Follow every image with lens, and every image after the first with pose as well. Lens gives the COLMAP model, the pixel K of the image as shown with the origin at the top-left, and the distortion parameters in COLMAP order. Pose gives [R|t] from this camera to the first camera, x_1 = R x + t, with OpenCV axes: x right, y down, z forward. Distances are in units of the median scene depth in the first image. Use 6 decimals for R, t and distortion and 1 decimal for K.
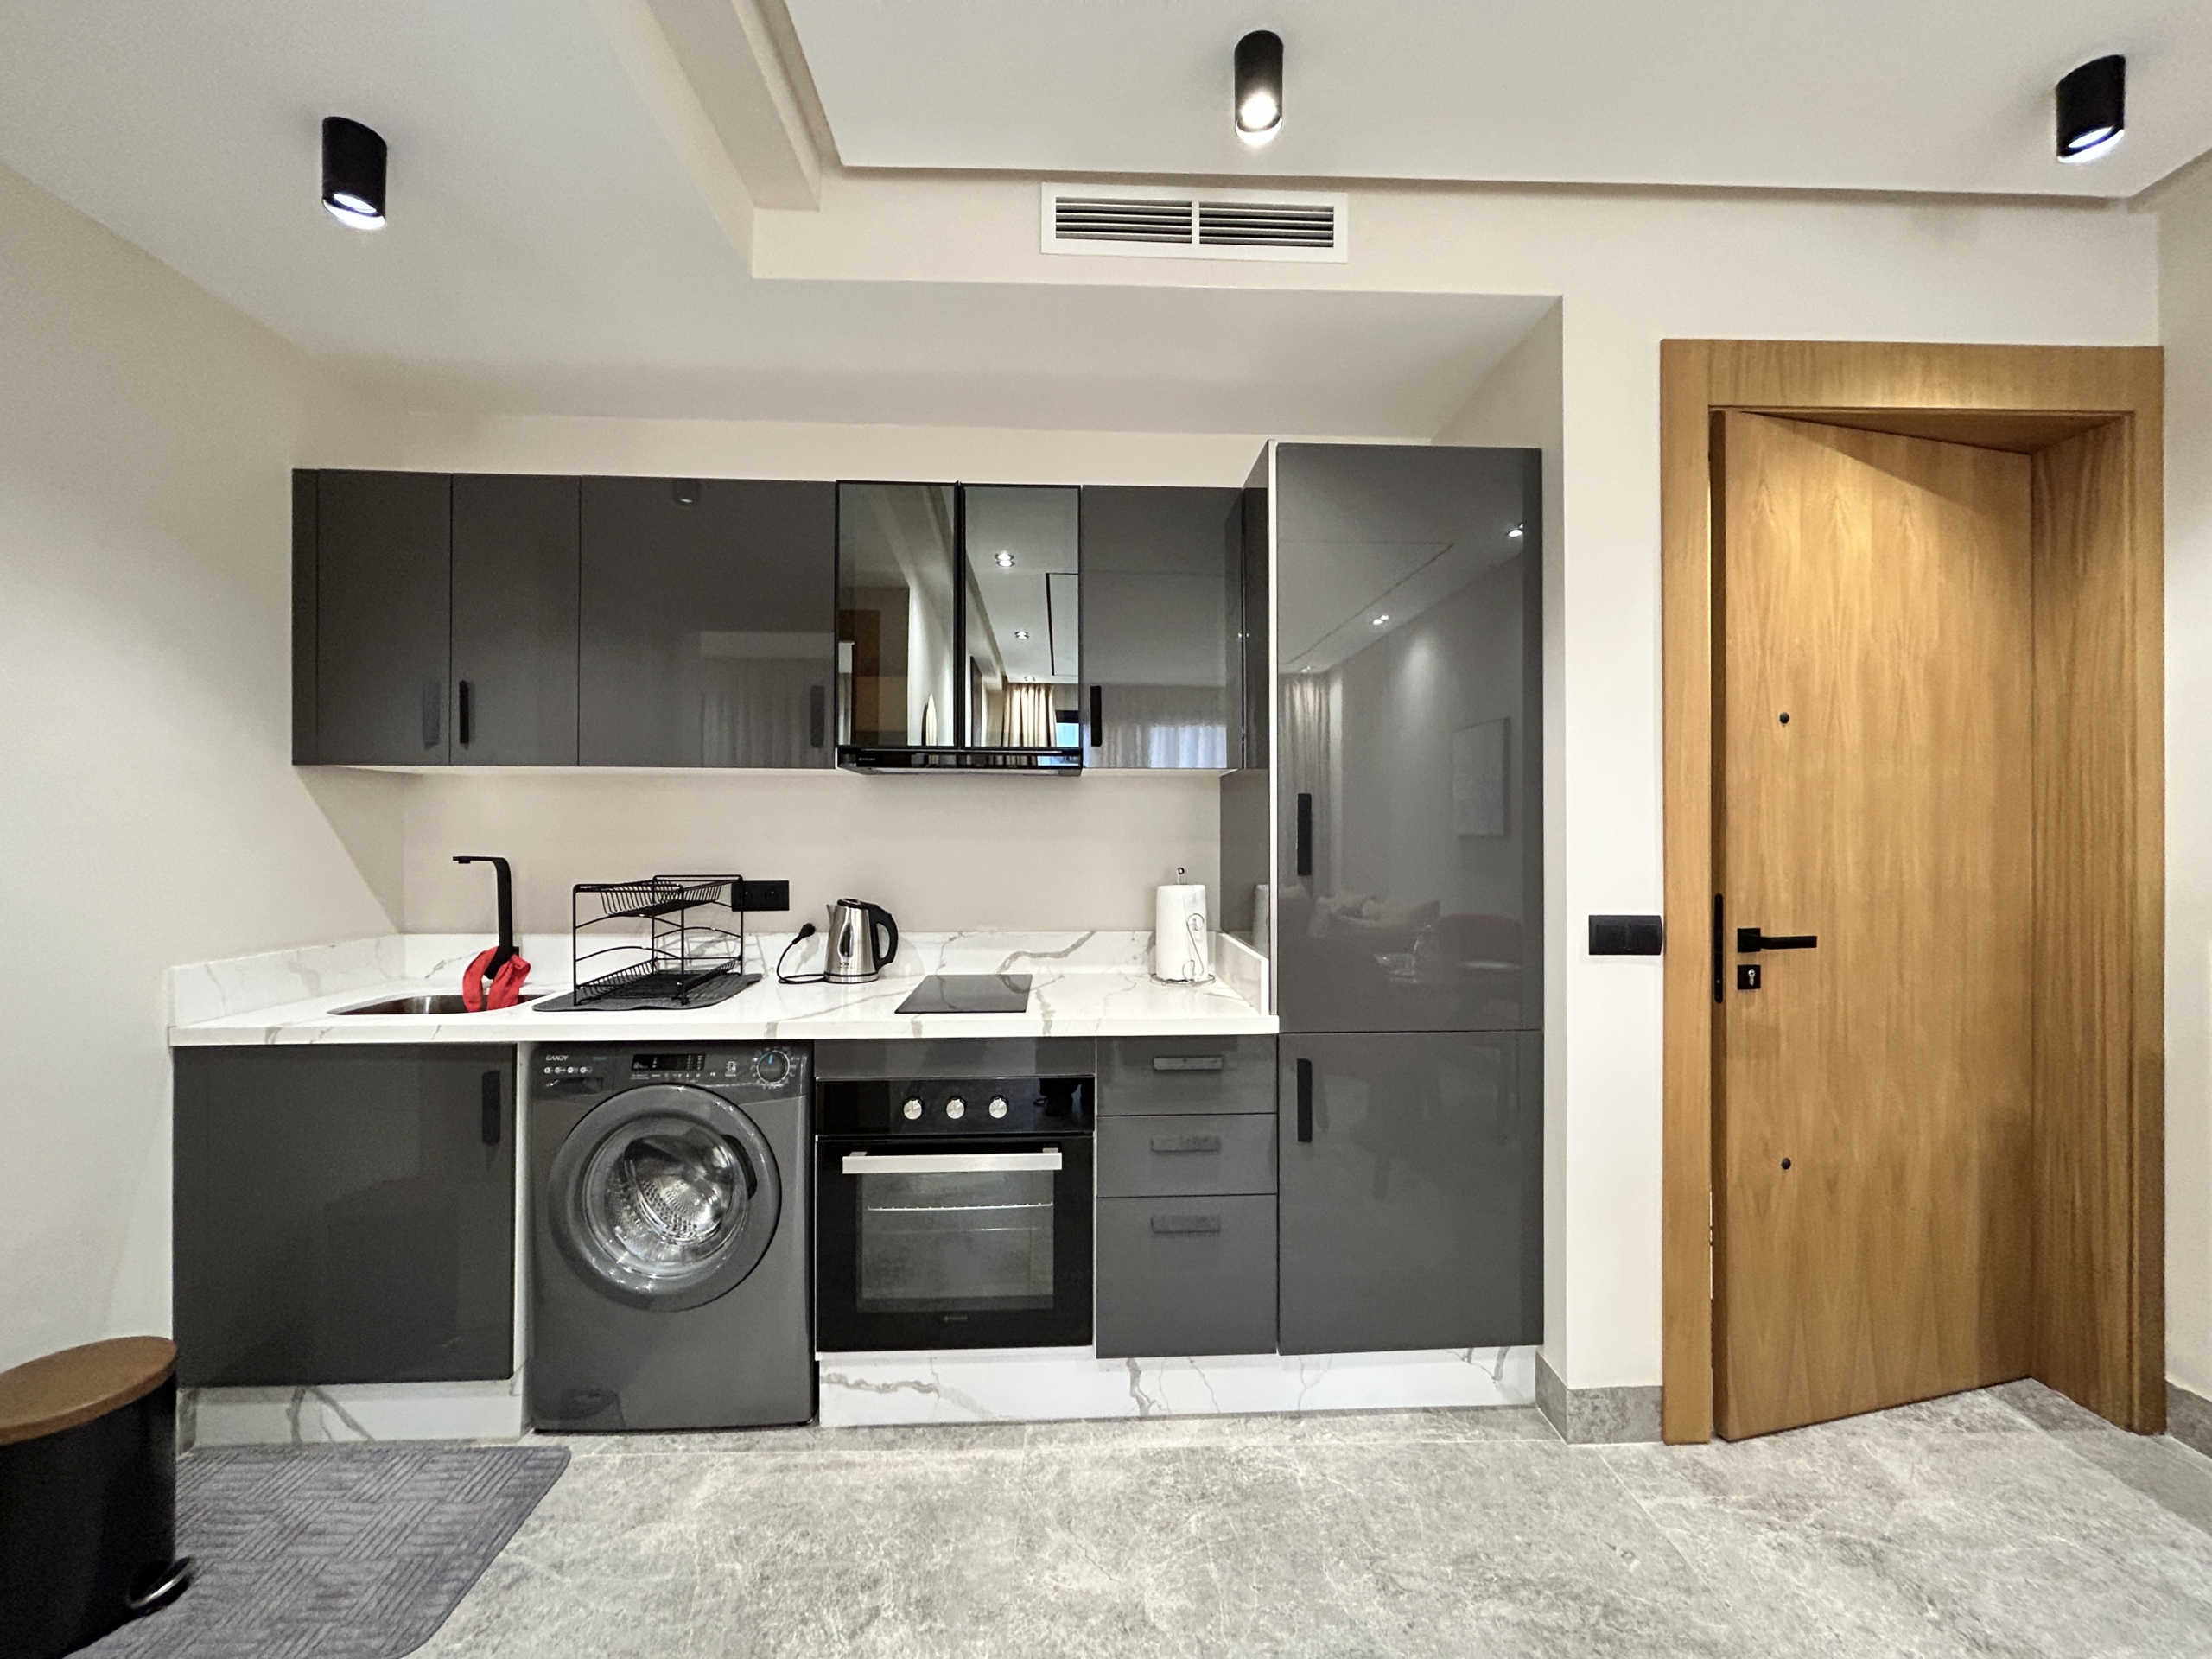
lens RADIAL K [[895.1, 0, 1106.6], [0, 895.1, 826.5], [0, 0, 1]] dist [0.000250, 0.000347]
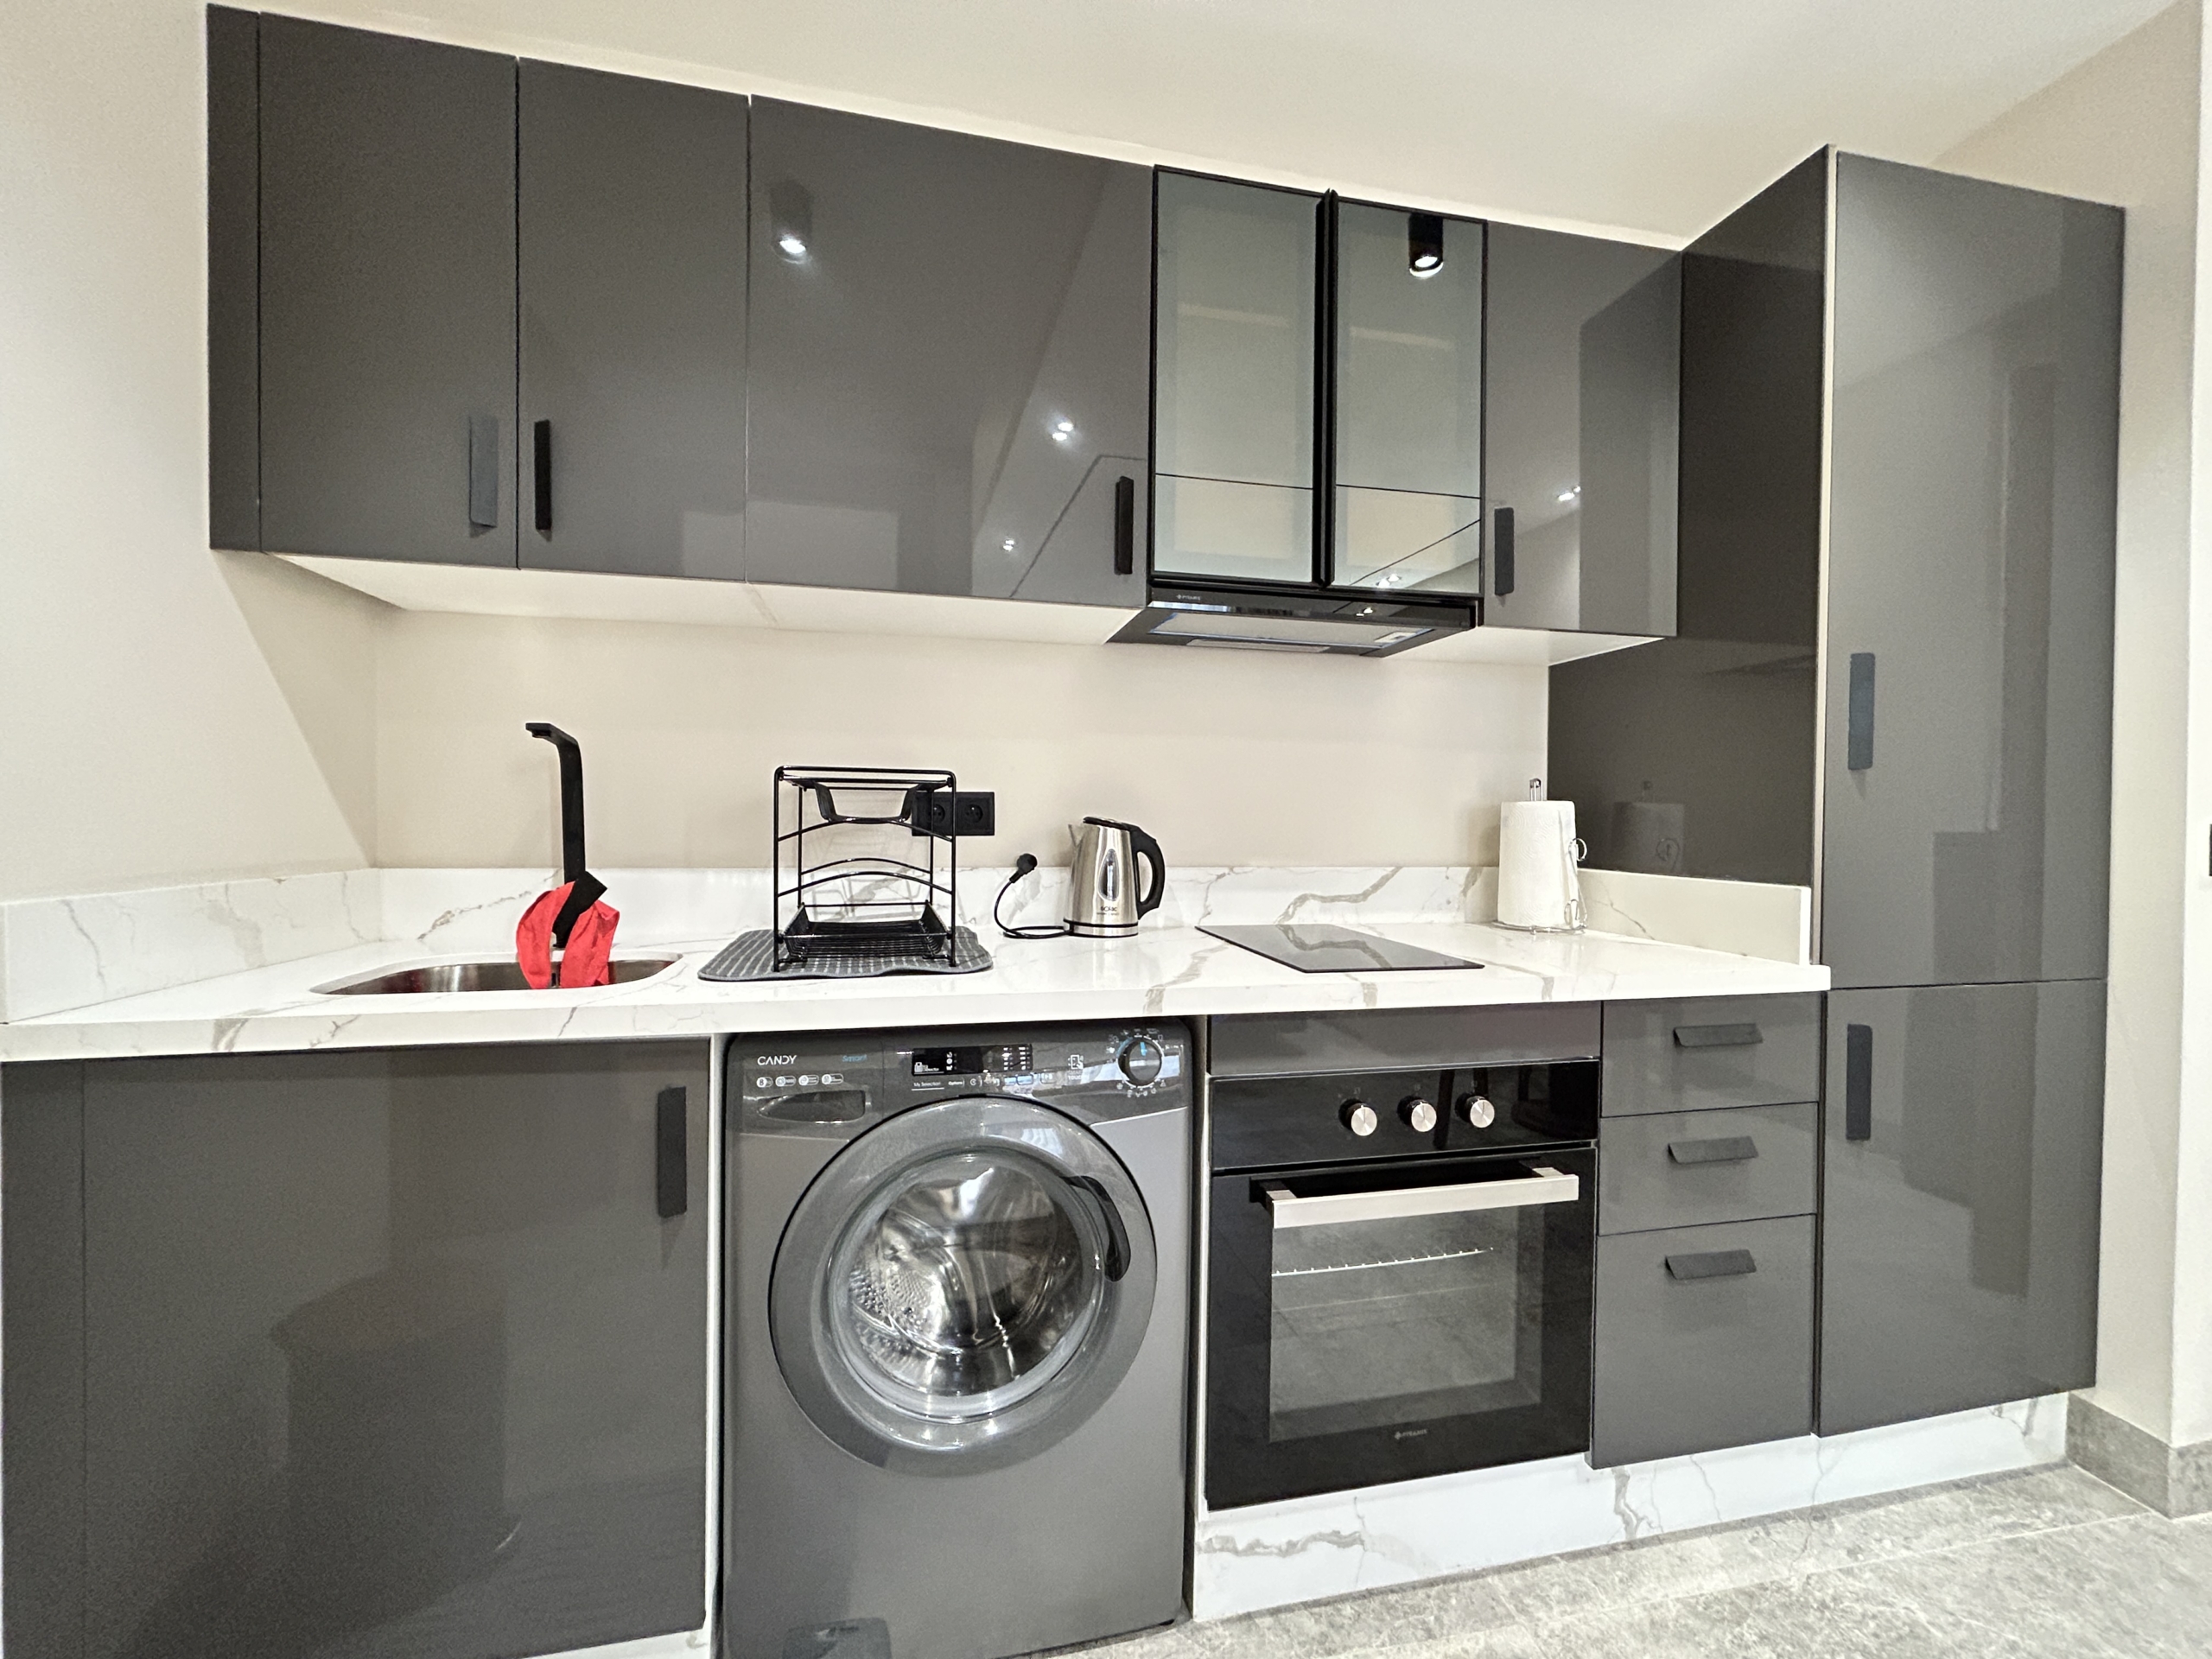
lens RADIAL K [[885.9, 0, 1092.7], [0, 885.9, 827.2], [0, 0, 1]] dist [0.002392, -0.000213]
pose [[0.986794, 0.007713, 0.161797, -0.493622], [-0.010678, 0.999790, 0.017469, 0.094148], [-0.161628, -0.018966, 0.986669, 0.395980]]
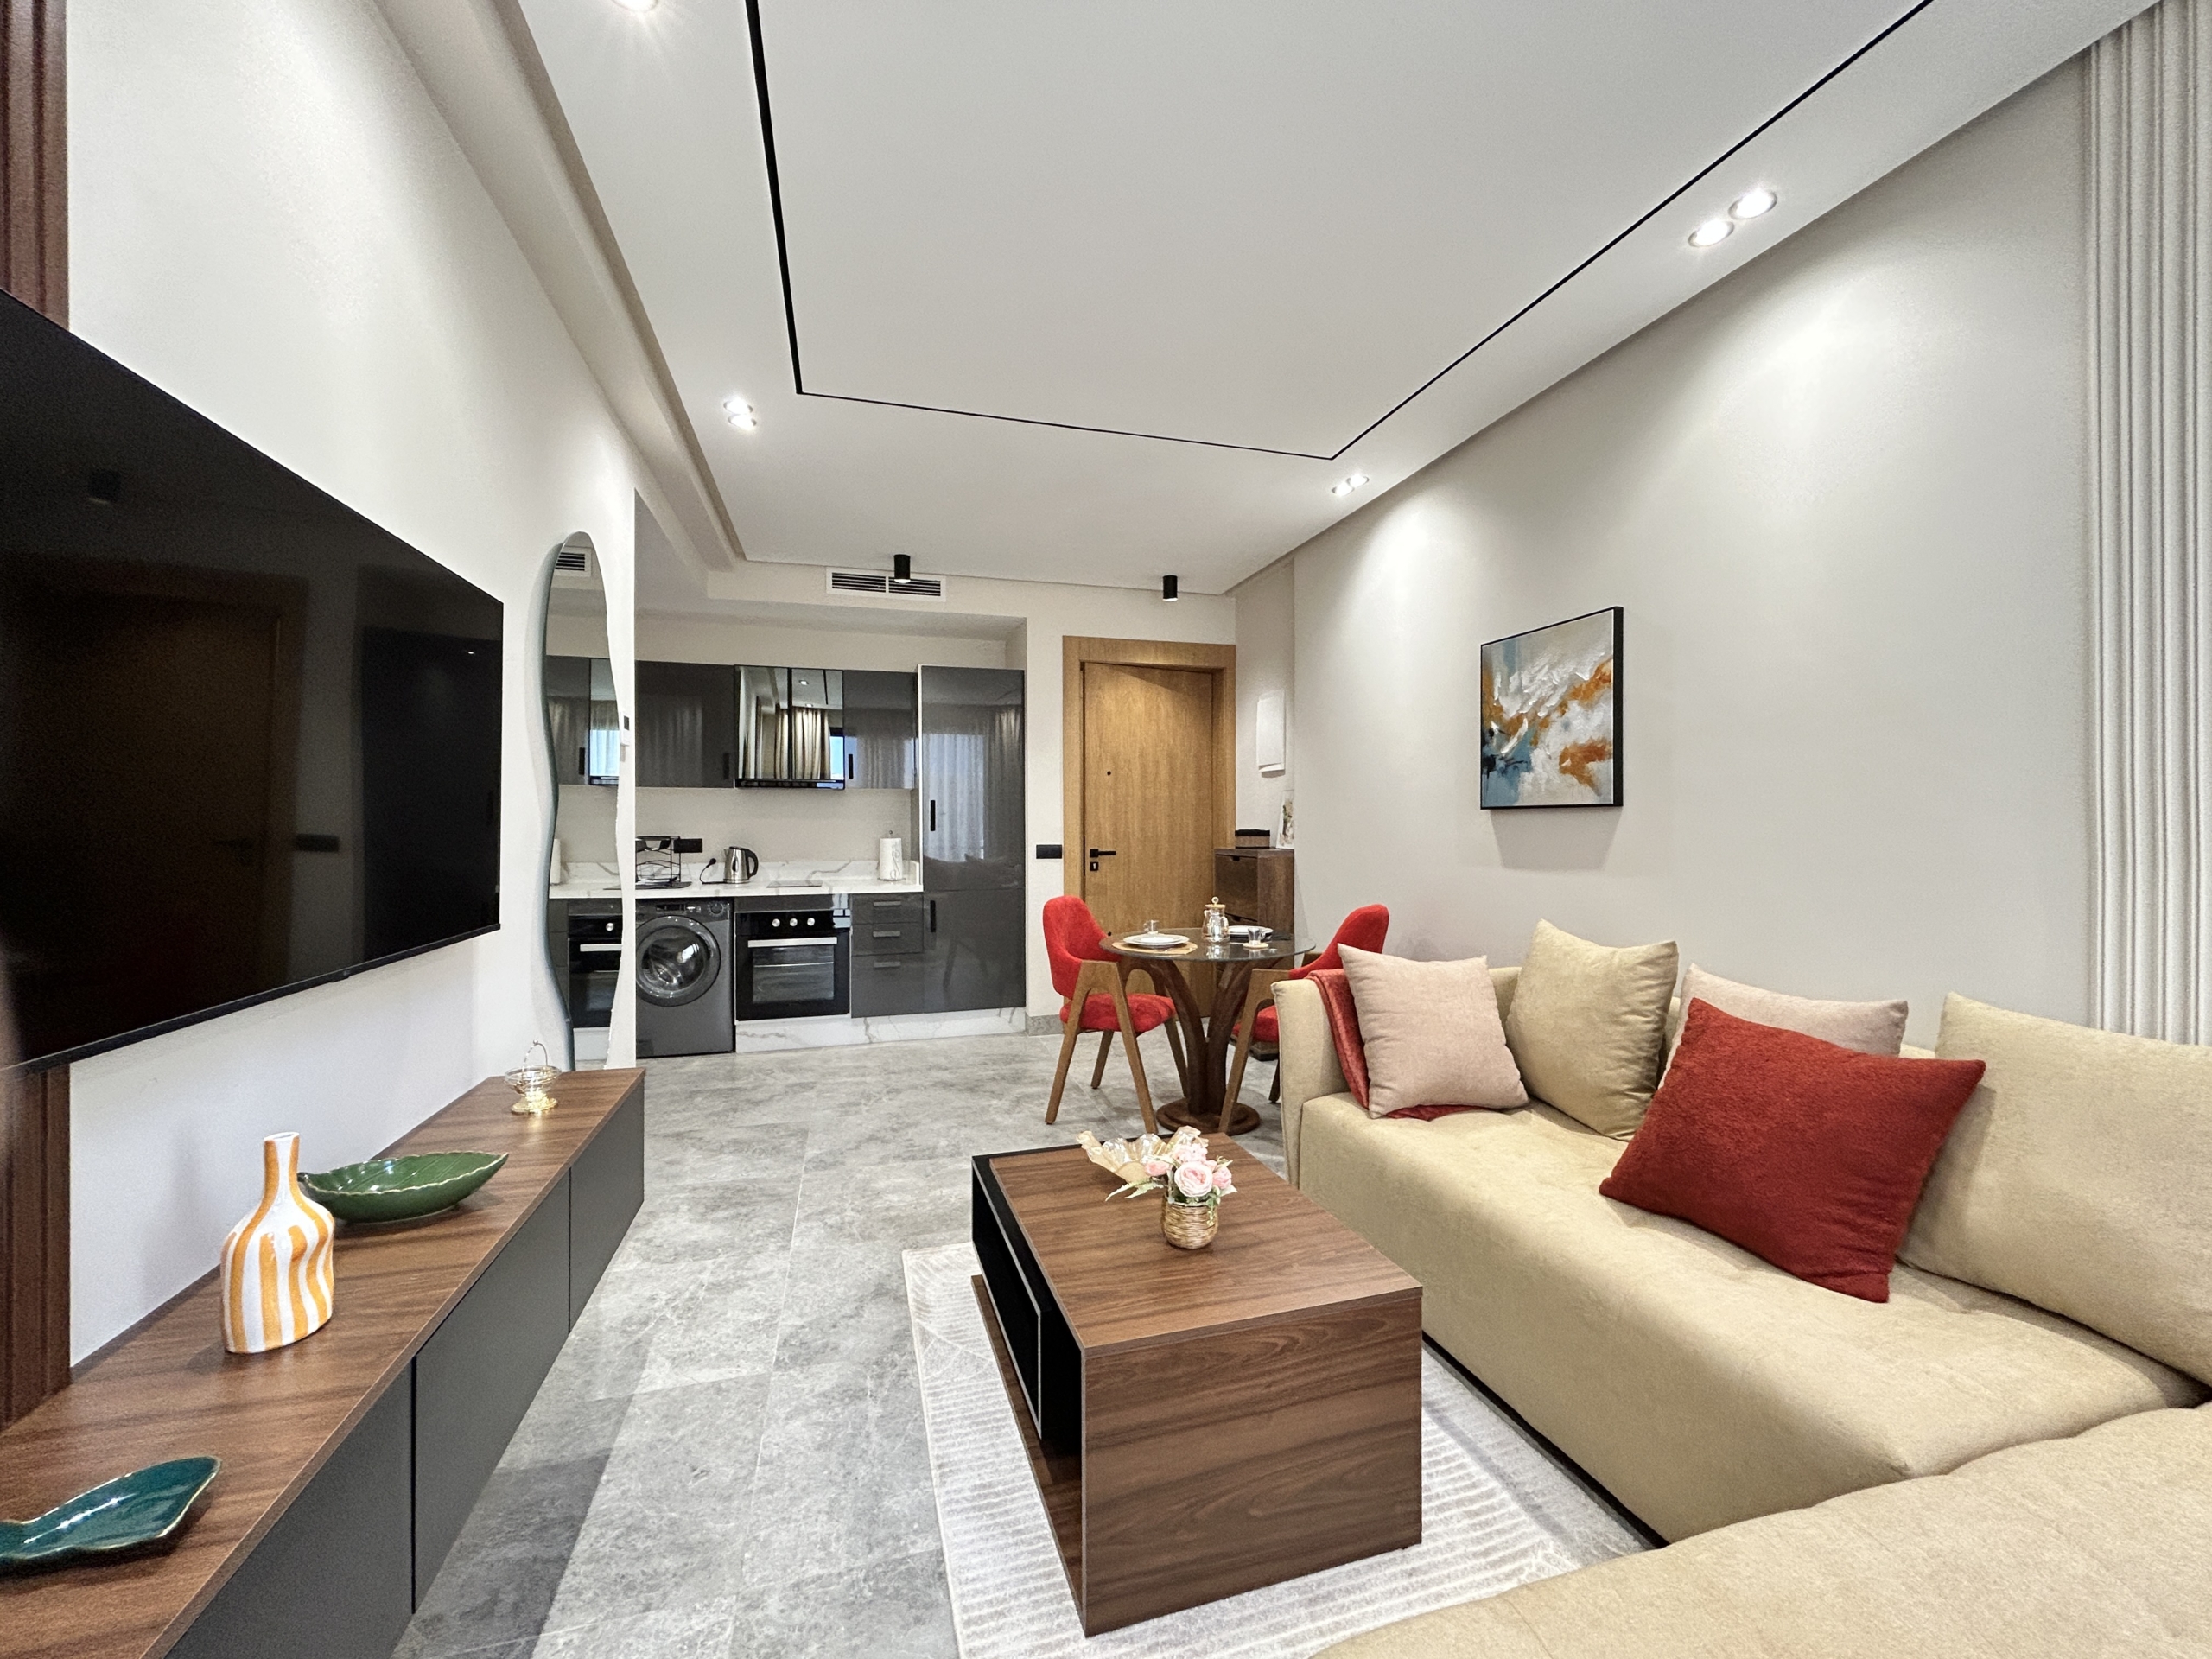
lens RADIAL K [[912.0, 0, 1120.3], [0, 912.0, 829.1], [0, 0, 1]] dist [0.000753, 0.000044]
pose [[0.968068, -0.005549, 0.250626, 0.082088], [0.002707, 0.999928, 0.011681, 0.018916], [-0.250673, -0.010630, 0.968013, -1.714381]]
